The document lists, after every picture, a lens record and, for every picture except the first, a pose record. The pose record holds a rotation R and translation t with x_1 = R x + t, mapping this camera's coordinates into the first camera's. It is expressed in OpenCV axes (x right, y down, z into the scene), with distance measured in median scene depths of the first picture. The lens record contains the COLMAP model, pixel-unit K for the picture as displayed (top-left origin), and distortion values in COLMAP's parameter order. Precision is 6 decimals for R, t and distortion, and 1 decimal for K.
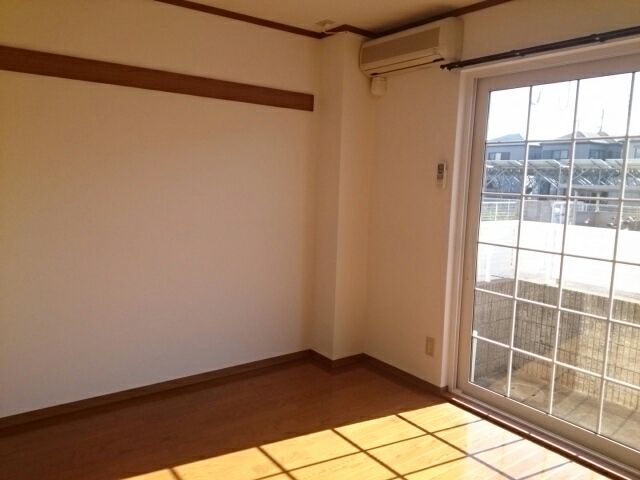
lens RADIAL K [[504.2, 0, 320.0], [0, 504.2, 240.0], [0, 0, 1]] dist [0.062312, -0.000724]
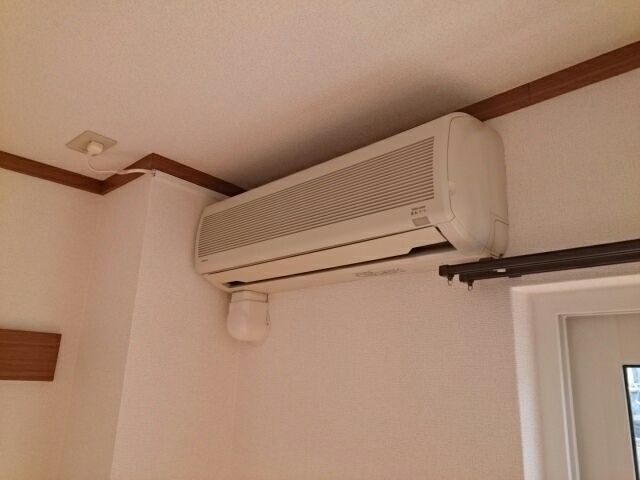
lens RADIAL K [[504.2, 0, 320.0], [0, 504.2, 240.0], [0, 0, 1]] dist [0.062312, -0.000724]
pose [[0.988448, 0.047282, 0.143998, 0.117742], [0.011515, 0.923919, -0.382414, -0.224665], [-0.151124, 0.379654, 0.912702, 0.672840]]
